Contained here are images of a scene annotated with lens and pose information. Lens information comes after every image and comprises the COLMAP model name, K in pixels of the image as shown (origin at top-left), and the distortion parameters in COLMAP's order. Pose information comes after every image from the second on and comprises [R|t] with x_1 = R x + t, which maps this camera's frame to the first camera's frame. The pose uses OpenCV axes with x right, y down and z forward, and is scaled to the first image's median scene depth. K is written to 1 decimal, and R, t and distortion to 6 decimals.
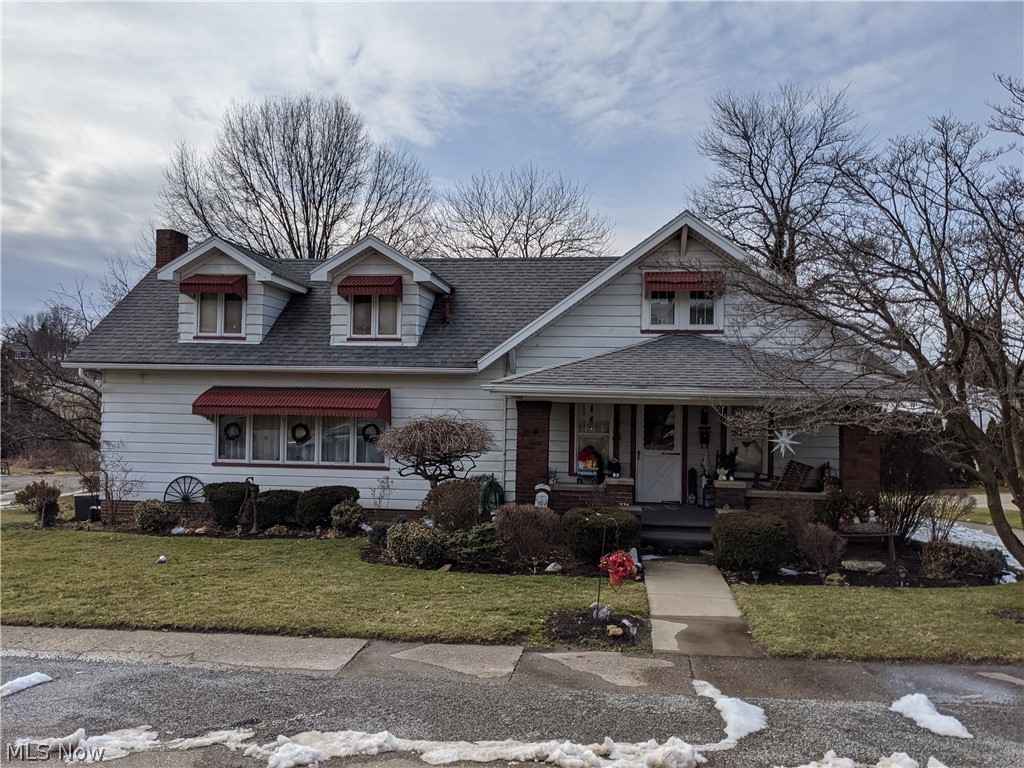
lens RADIAL K [[807.8, 0, 507.6], [0, 807.8, 387.2], [0, 0, 1]] dist [0.048317, -0.082987]
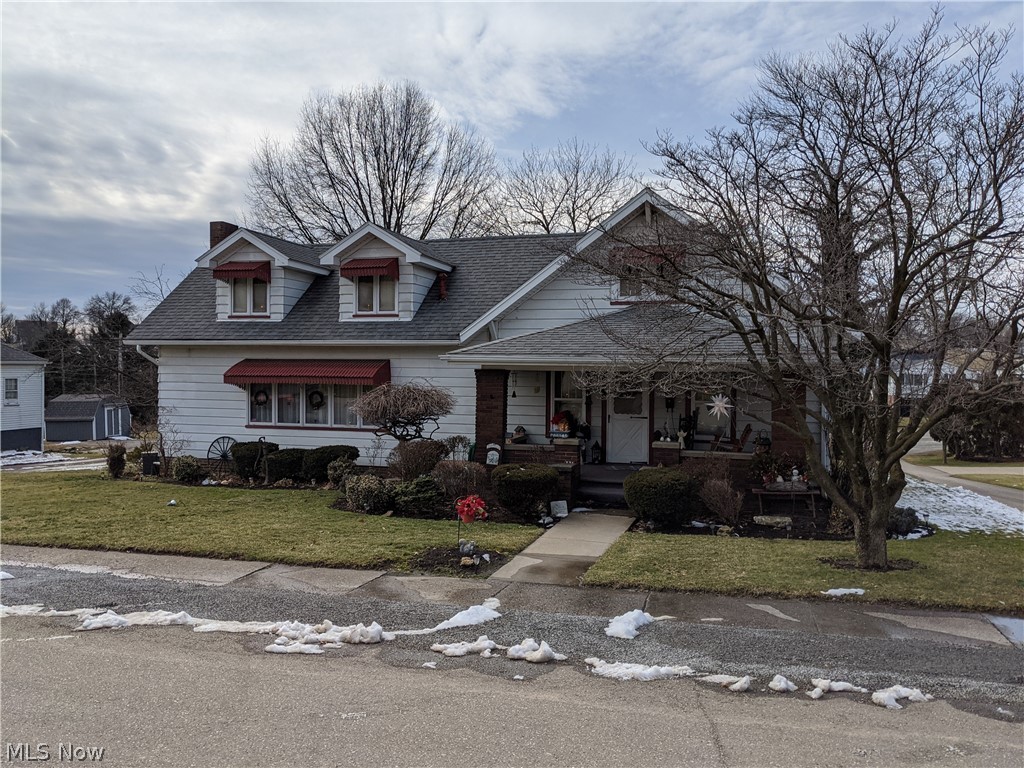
lens RADIAL K [[807.8, 0, 491.3], [0, 807.8, 361.7], [0, 0, 1]] dist [0.048317, -0.082987]
pose [[0.984781, -0.010362, -0.173491, 0.202427], [0.011044, 0.999935, 0.002965, 0.003813], [0.173449, -0.004836, 0.984831, -0.081097]]
